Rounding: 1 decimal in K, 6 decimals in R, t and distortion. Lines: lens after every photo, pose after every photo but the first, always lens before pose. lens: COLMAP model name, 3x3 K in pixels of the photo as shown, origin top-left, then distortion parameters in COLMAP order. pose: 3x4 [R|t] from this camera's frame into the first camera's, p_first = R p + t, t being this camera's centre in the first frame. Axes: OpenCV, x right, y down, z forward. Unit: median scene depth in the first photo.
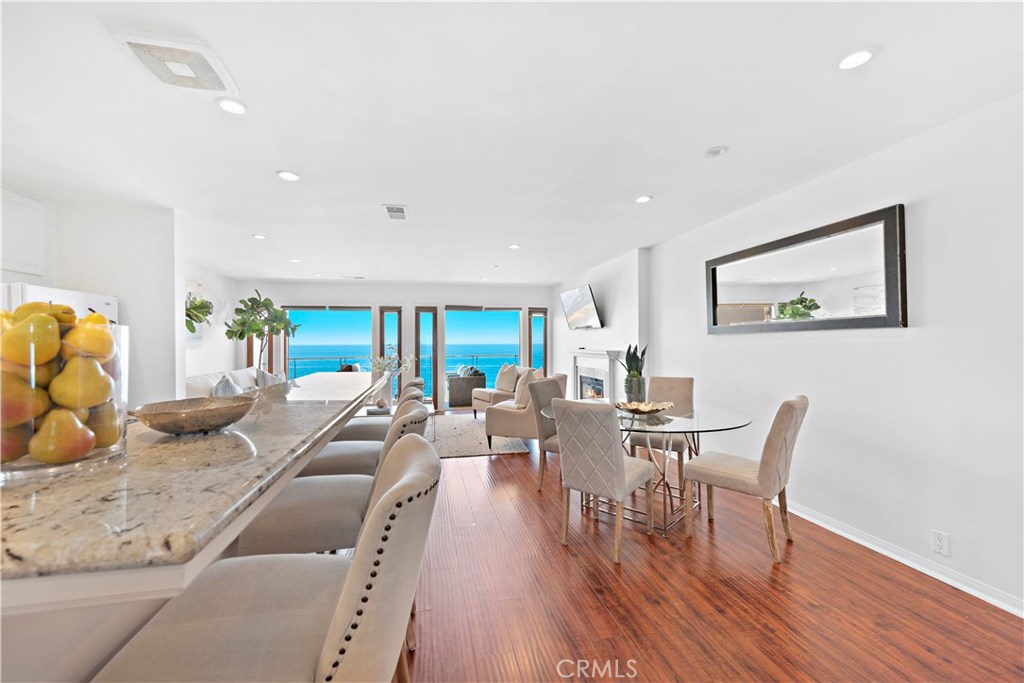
lens RADIAL K [[404.7, 0, 510.2], [0, 404.7, 347.5], [0, 0, 1]] dist [0.014810, -0.003340]
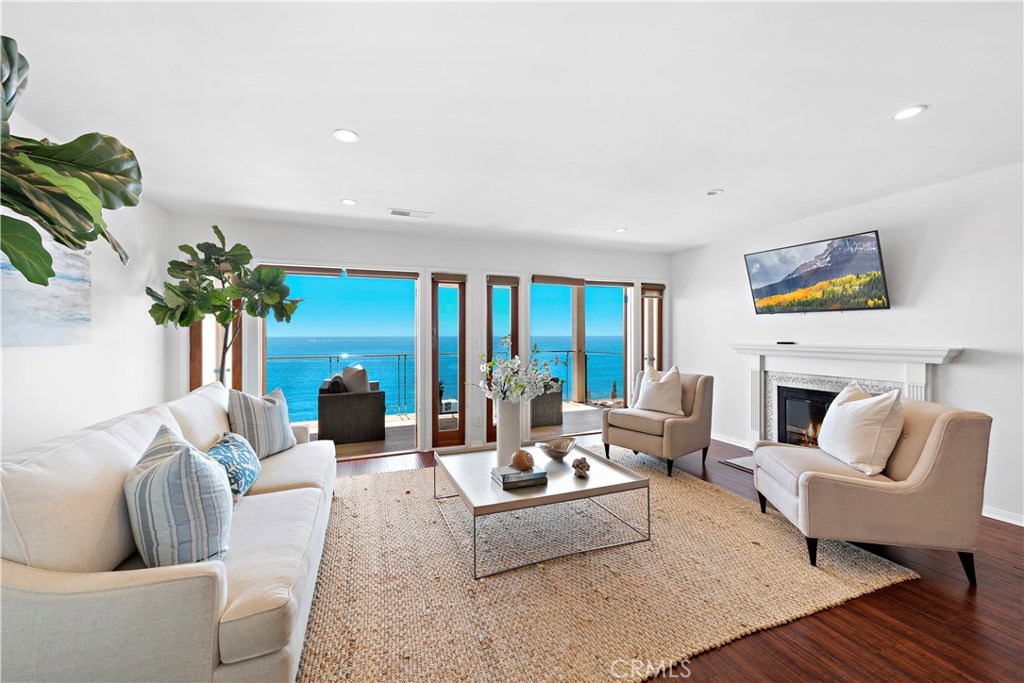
lens RADIAL K [[404.7, 0, 511.8], [0, 404.7, 334.3], [0, 0, 1]] dist [0.014810, -0.003340]
pose [[0.987116, 0.002962, 0.159978, -0.333128], [-0.000618, 0.999892, -0.014697, -0.002239], [-0.160005, 0.014409, 0.987011, 0.433399]]
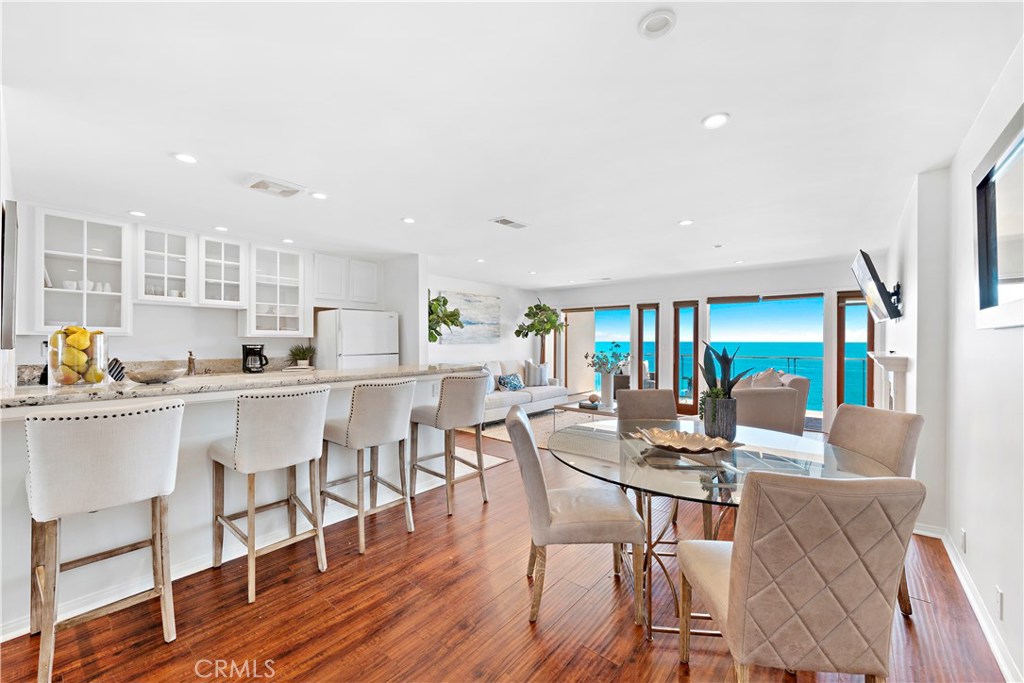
lens RADIAL K [[404.7, 0, 513.9], [0, 404.7, 341.4], [0, 0, 1]] dist [0.014810, -0.003340]
pose [[0.623012, 0.008912, -0.782162, 0.295061], [-0.016360, 0.999865, -0.001638, -0.004152], [0.782041, 0.013817, 0.623074, 0.161287]]
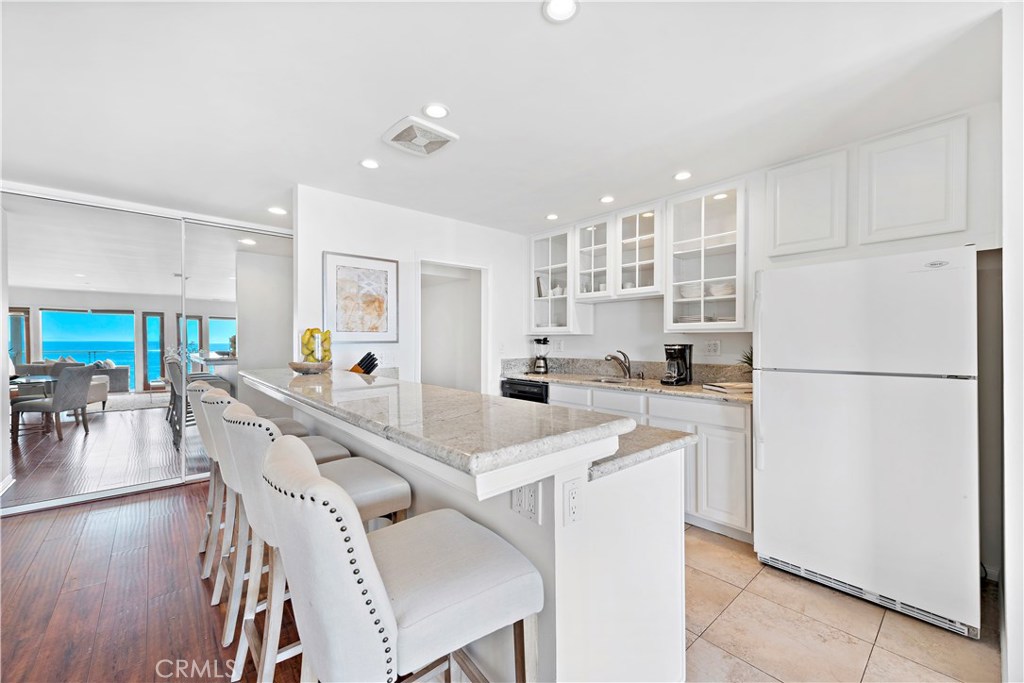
lens RADIAL K [[404.7, 0, 514.8], [0, 404.7, 343.5], [0, 0, 1]] dist [0.014810, -0.003340]
pose [[-0.867228, 0.010975, -0.497790, -0.098460], [-0.000135, 0.999752, 0.022278, -0.003995], [0.497910, 0.019387, -0.867012, 0.554288]]
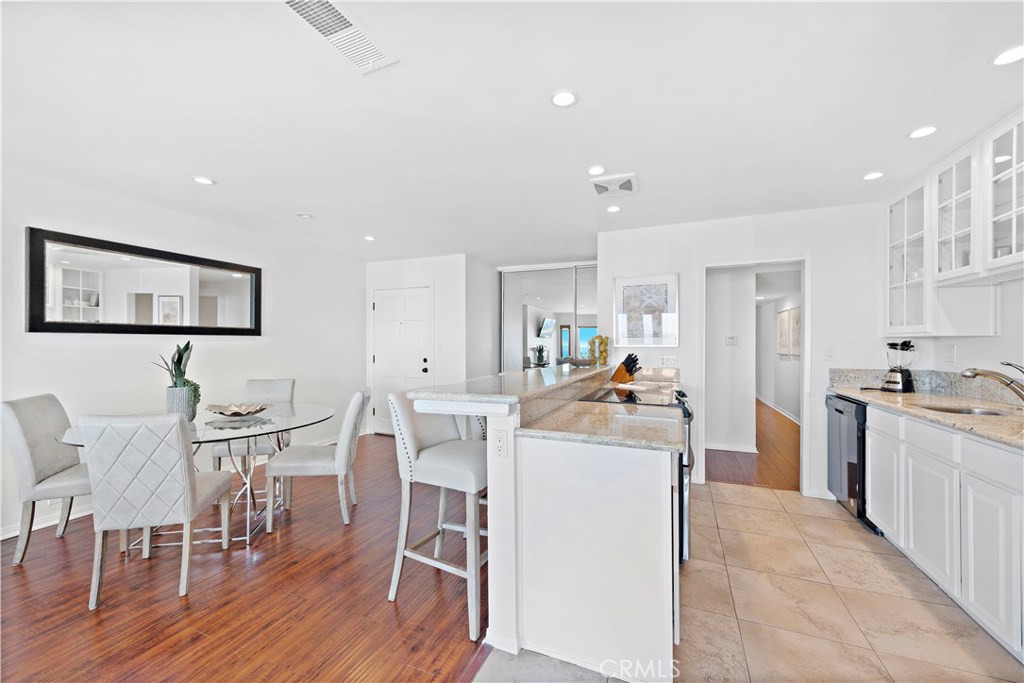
lens RADIAL K [[404.7, 0, 508.6], [0, 404.7, 343.0], [0, 0, 1]] dist [0.014810, -0.003340]
pose [[-0.826433, 0.007220, 0.562989, -0.341783], [0.011667, 0.999923, 0.004302, -0.003636], [-0.562915, 0.010123, -0.826453, 0.636422]]
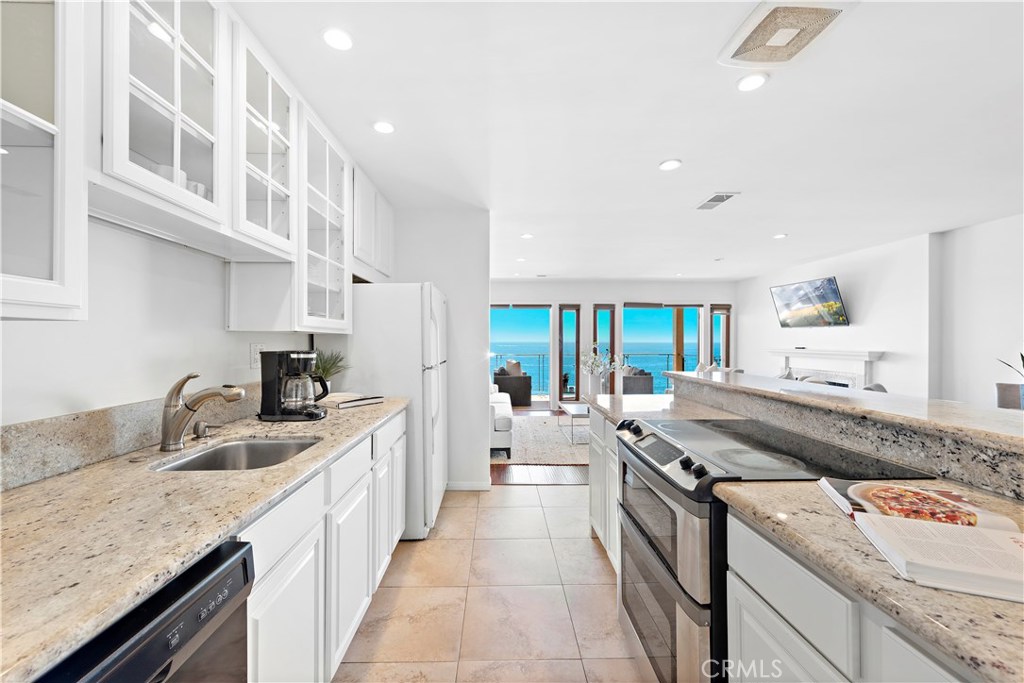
lens RADIAL K [[404.7, 0, 513.1], [0, 404.7, 342.2], [0, 0, 1]] dist [0.014810, -0.003340]
pose [[0.986228, 0.007165, -0.165237, -0.297169], [-0.008814, 0.999918, -0.009254, 0.002685], [0.165157, 0.010583, 0.986210, -0.002097]]
